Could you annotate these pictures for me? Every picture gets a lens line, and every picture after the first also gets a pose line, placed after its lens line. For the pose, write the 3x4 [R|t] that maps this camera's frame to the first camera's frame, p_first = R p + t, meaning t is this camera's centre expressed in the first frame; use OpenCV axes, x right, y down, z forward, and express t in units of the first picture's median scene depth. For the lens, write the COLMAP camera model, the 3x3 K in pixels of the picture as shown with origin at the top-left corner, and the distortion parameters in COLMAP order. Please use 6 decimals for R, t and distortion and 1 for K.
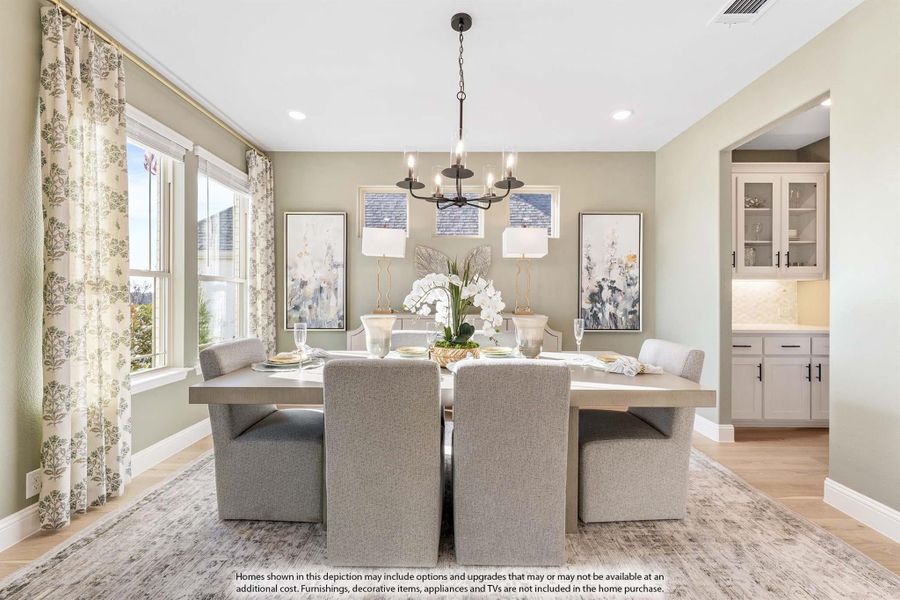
lens RADIAL K [[365.1, 0, 453.2], [0, 365.1, 299.1], [0, 0, 1]] dist [0.001585, 0.000397]
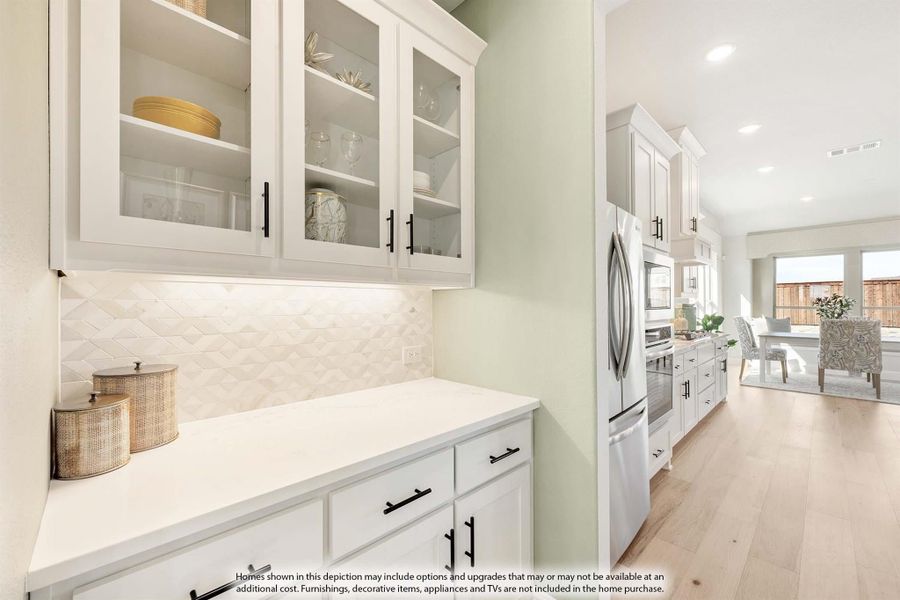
lens RADIAL K [[365.1, 0, 450.1], [0, 365.1, 304.0], [0, 0, 1]] dist [0.001585, 0.000397]
pose [[0.719209, -0.004594, 0.694779, 0.661227], [0.007925, 0.999967, -0.001592, -0.031458], [-0.694749, 0.006651, 0.719222, 0.677116]]
